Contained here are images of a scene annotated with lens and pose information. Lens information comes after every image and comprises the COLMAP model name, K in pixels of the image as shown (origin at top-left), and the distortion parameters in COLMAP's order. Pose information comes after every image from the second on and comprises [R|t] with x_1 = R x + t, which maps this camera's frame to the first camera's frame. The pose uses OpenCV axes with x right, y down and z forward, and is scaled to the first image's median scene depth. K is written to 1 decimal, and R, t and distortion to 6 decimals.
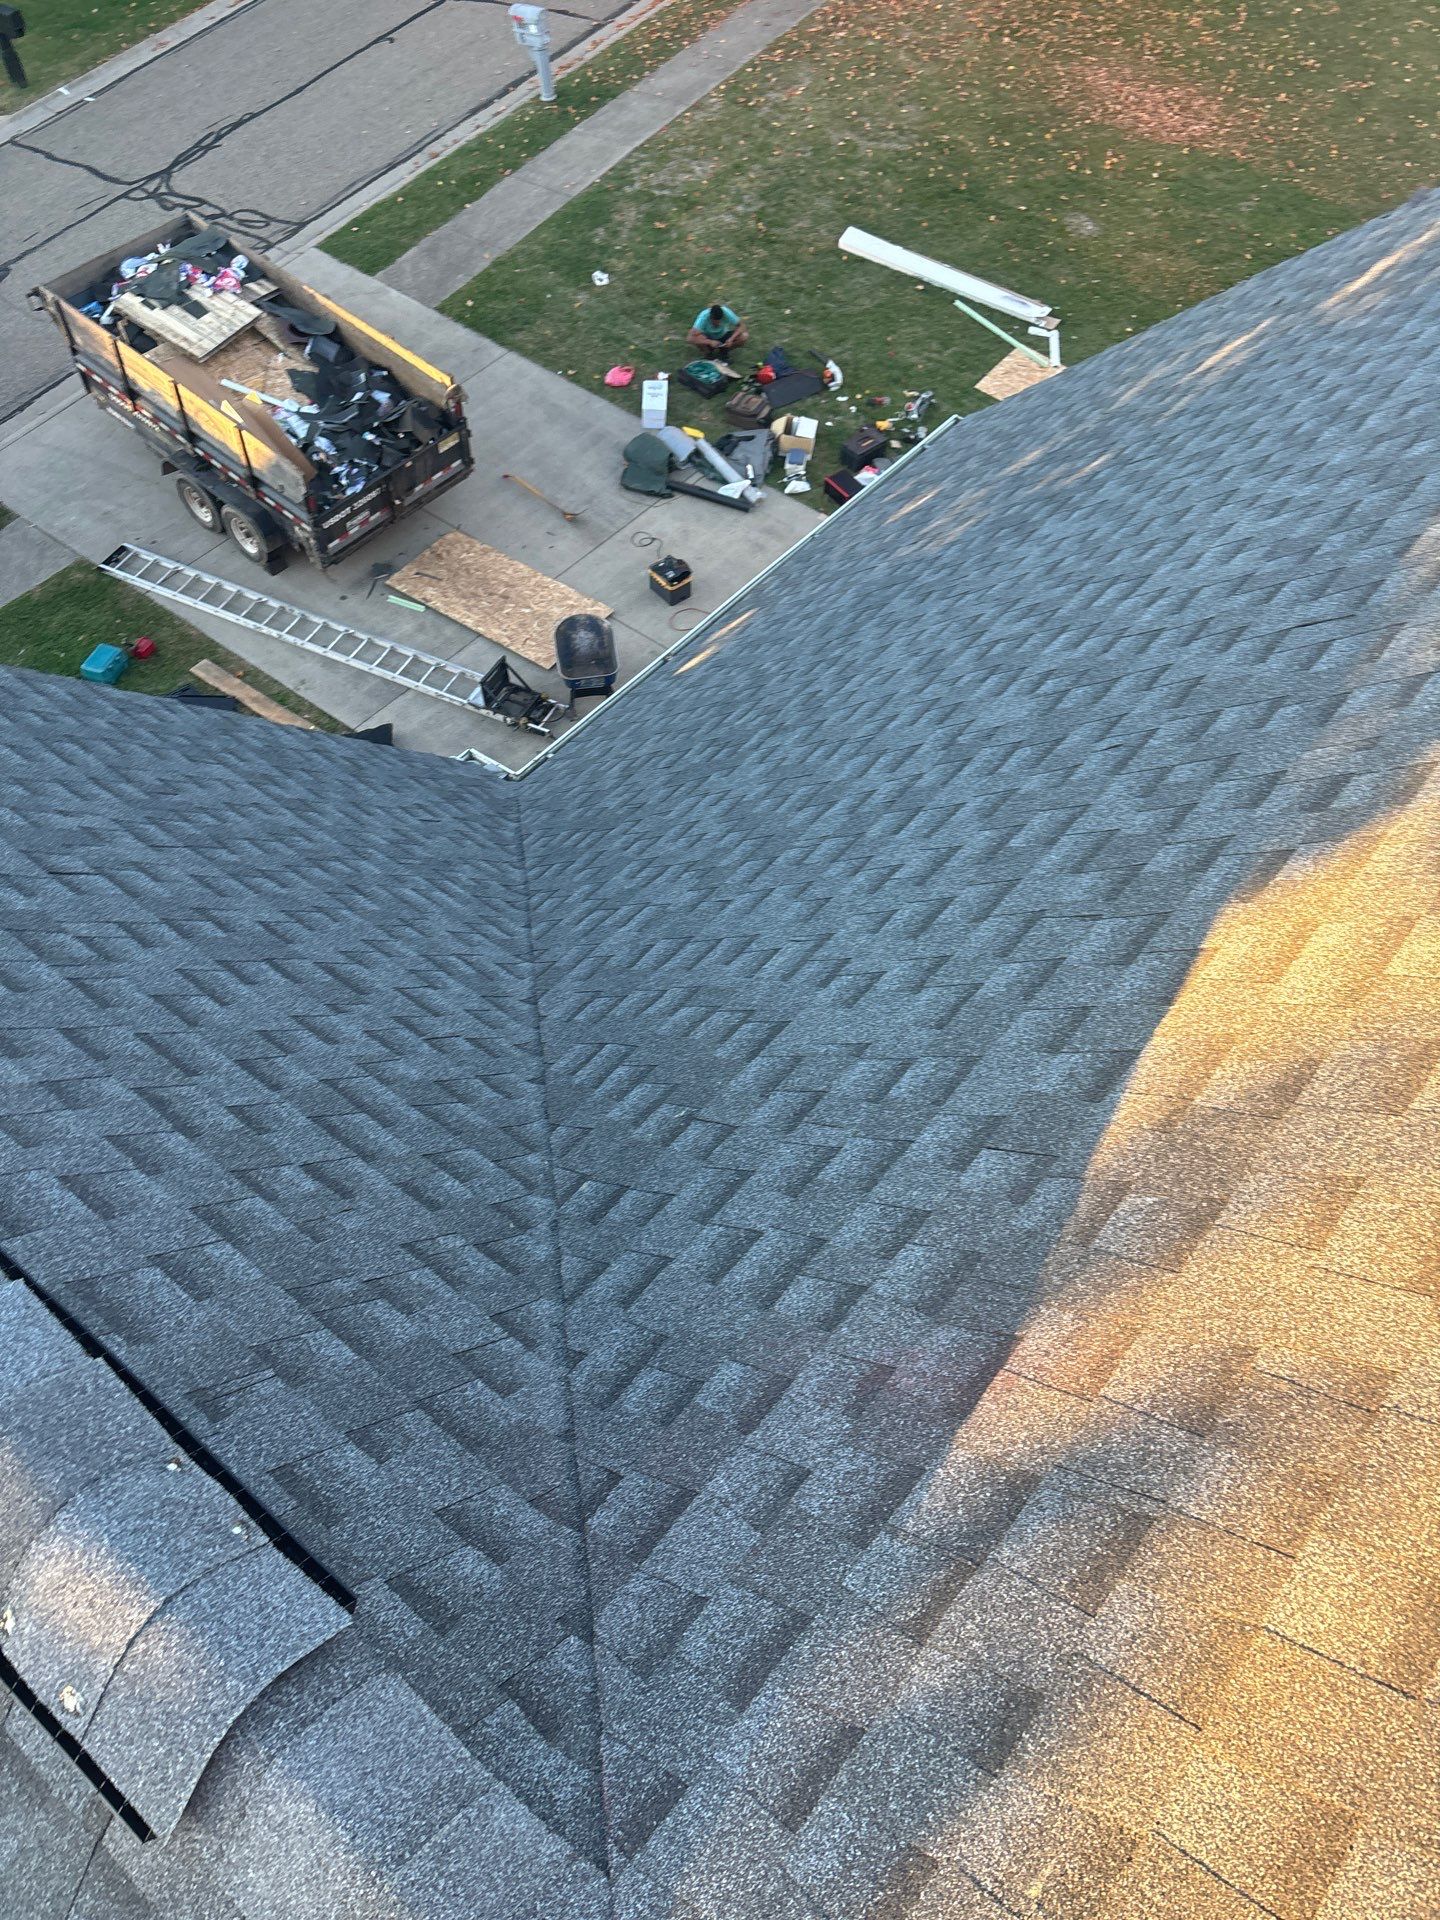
lens RADIAL K [[1496.7, 0, 724.6], [0, 1496.7, 954.1], [0, 0, 1]] dist [0.063608, -0.082508]
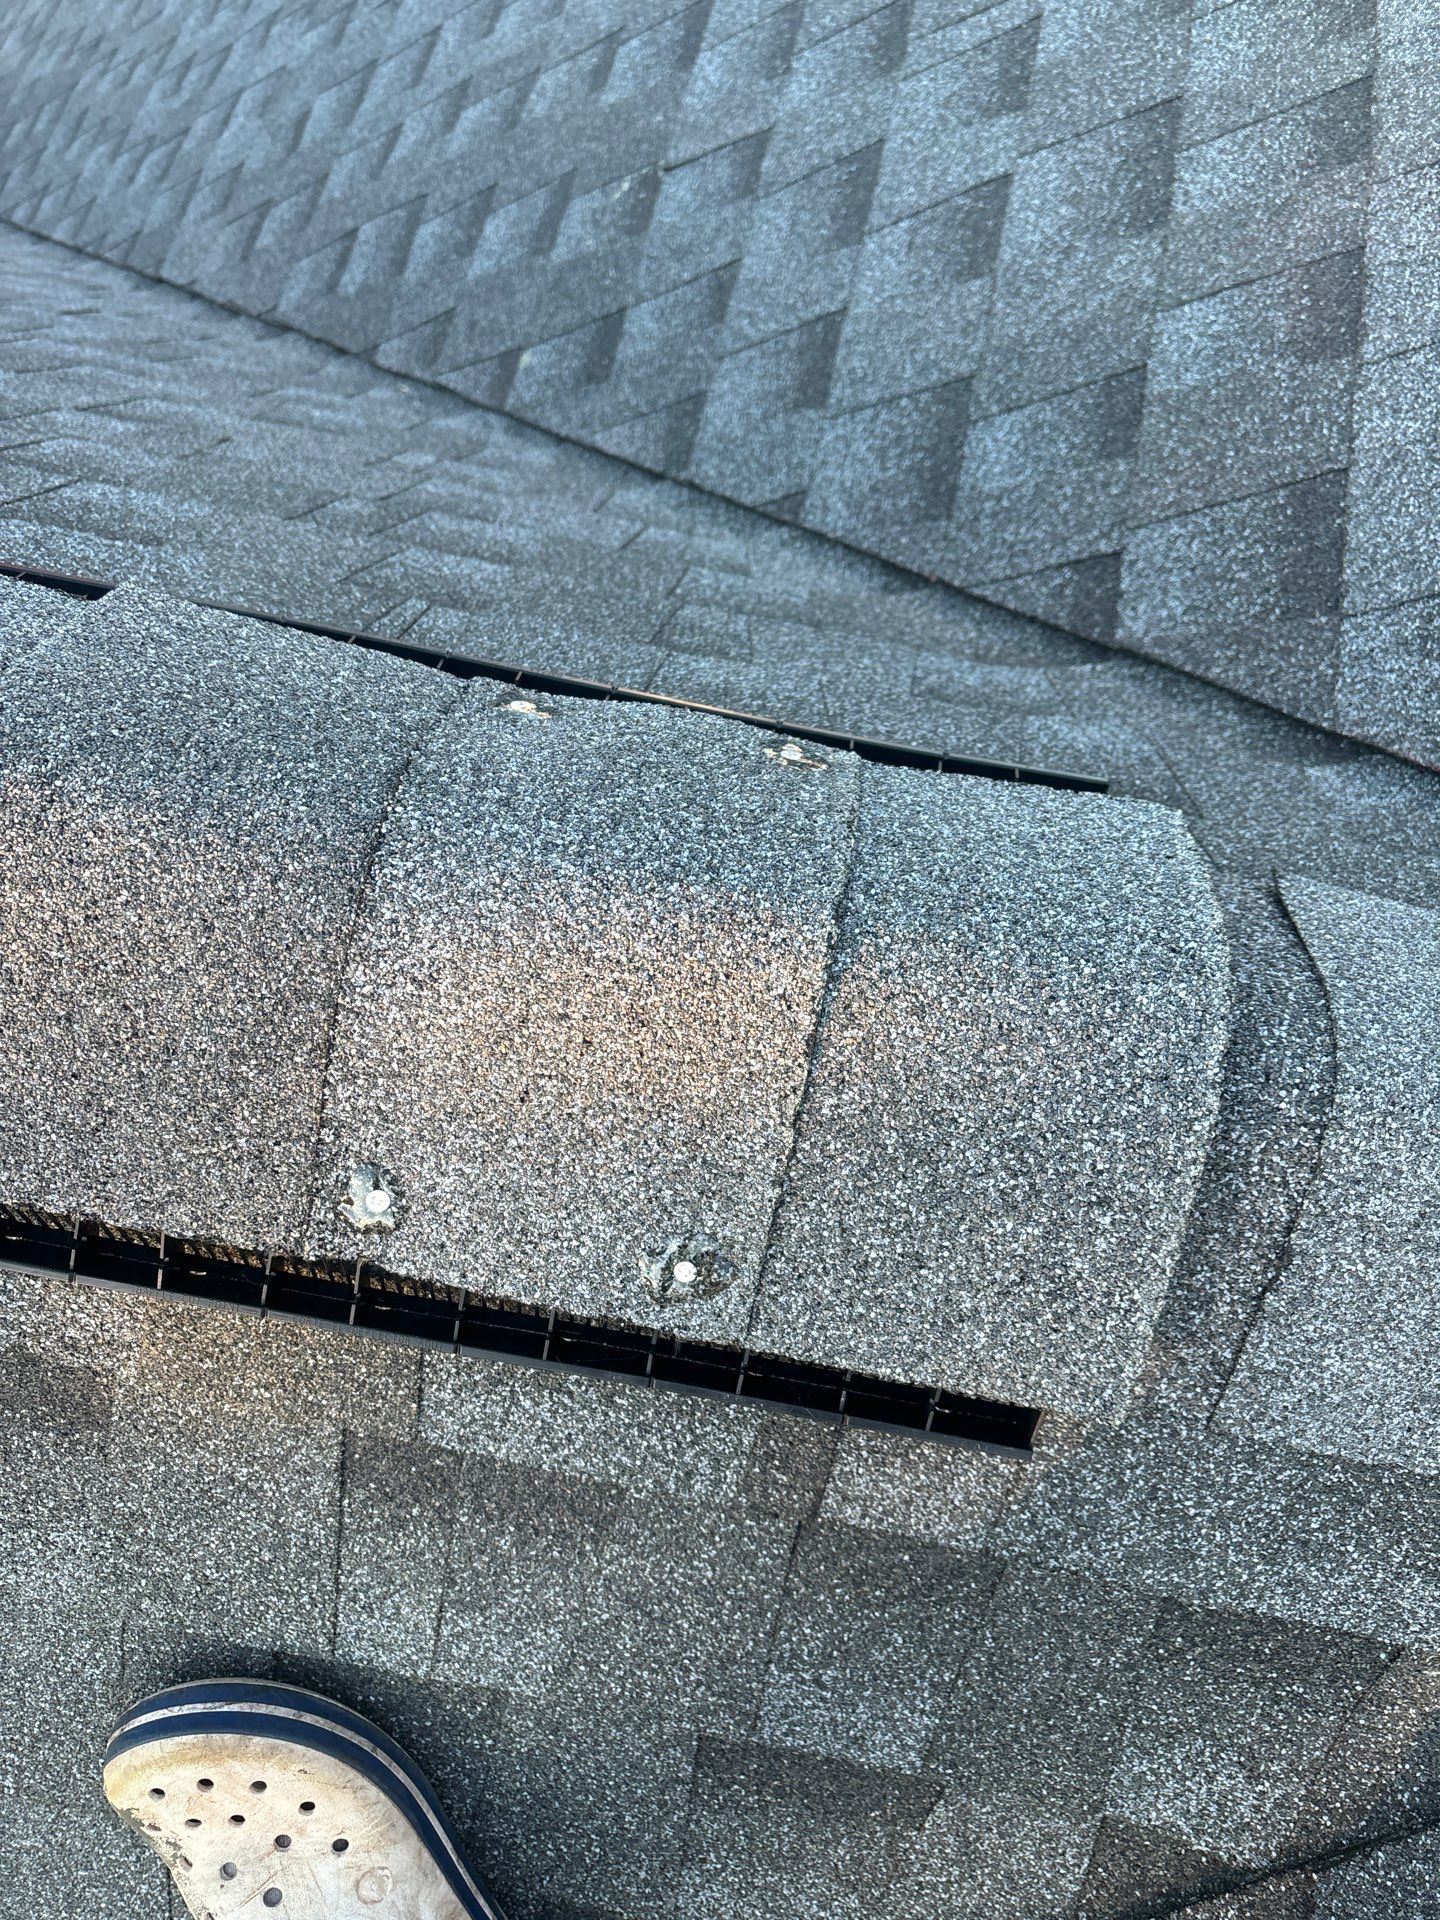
lens RADIAL K [[1496.7, 0, 724.6], [0, 1496.7, 954.1], [0, 0, 1]] dist [0.063608, -0.082508]
pose [[0.869534, -0.409878, 0.275520, -0.077847], [0.300491, 0.881808, 0.363484, 0.047234], [-0.391939, -0.233270, 0.889926, 0.109648]]
